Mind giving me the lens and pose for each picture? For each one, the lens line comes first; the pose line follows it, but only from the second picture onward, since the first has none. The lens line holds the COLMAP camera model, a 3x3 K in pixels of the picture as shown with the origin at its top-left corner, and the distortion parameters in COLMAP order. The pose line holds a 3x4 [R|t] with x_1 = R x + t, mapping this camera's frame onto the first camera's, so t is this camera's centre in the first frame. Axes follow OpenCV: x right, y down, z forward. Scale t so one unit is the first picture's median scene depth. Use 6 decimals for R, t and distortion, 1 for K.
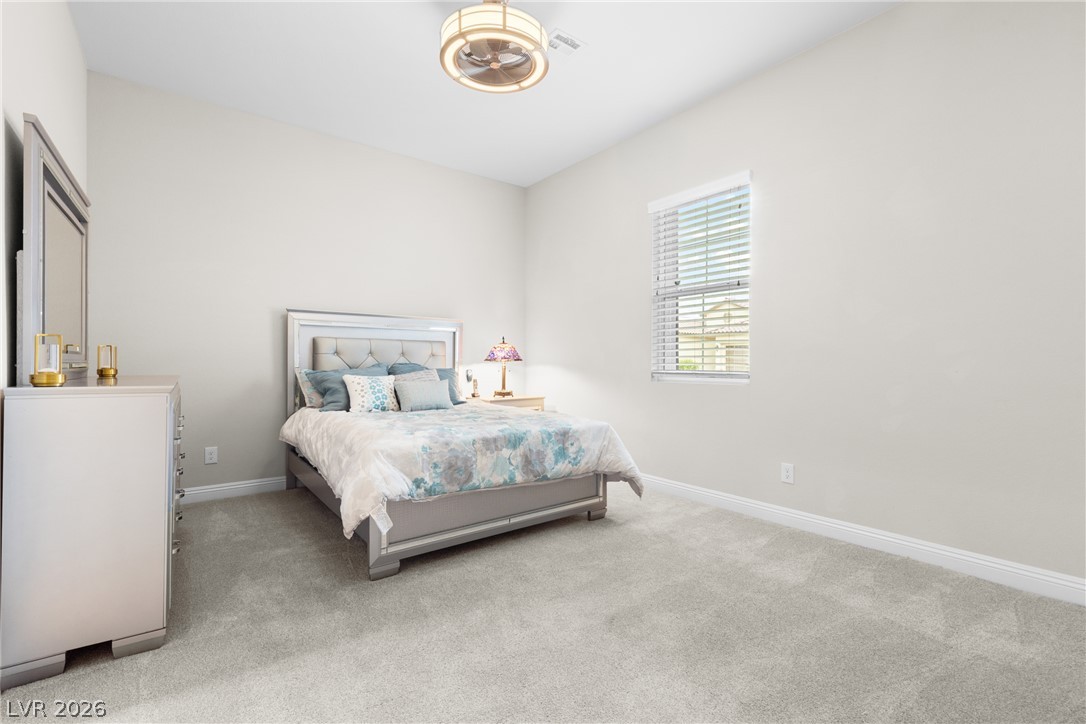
lens RADIAL K [[493.2, 0, 538.4], [0, 493.2, 363.6], [0, 0, 1]] dist [0.012472, 0.000244]
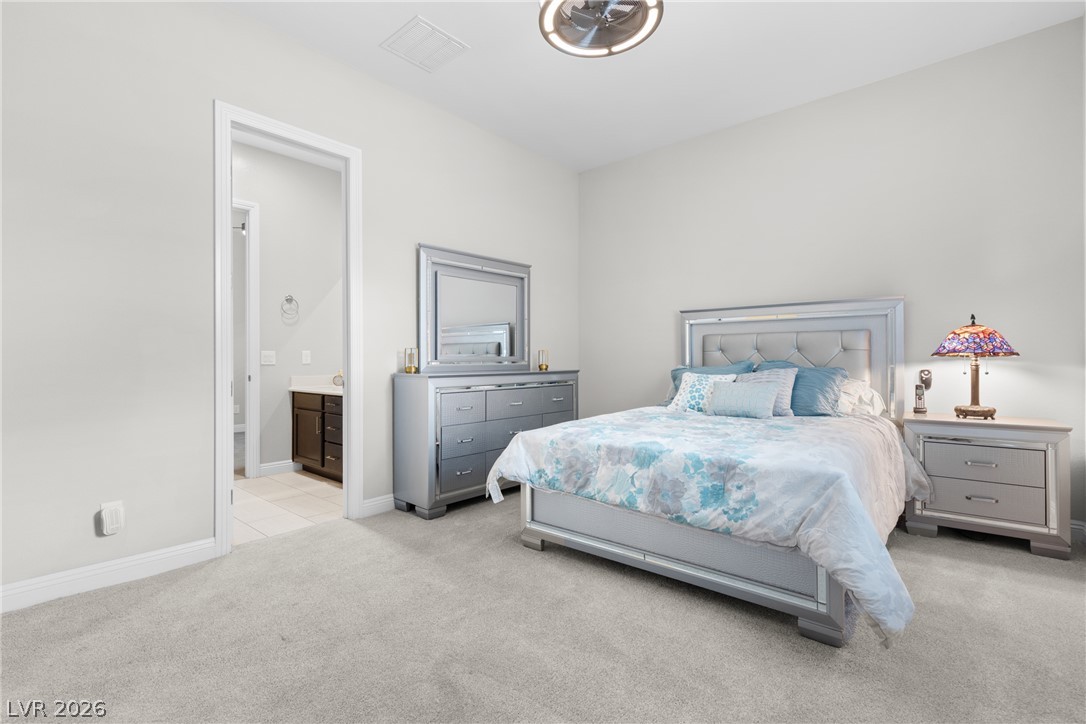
lens RADIAL K [[493.2, 0, 538.1], [0, 493.2, 359.0], [0, 0, 1]] dist [0.012472, 0.000244]
pose [[0.209528, -0.006511, -0.977781, 0.693347], [0.002475, 0.999978, -0.006128, 0.001189], [0.977800, -0.001136, 0.209539, 0.663291]]
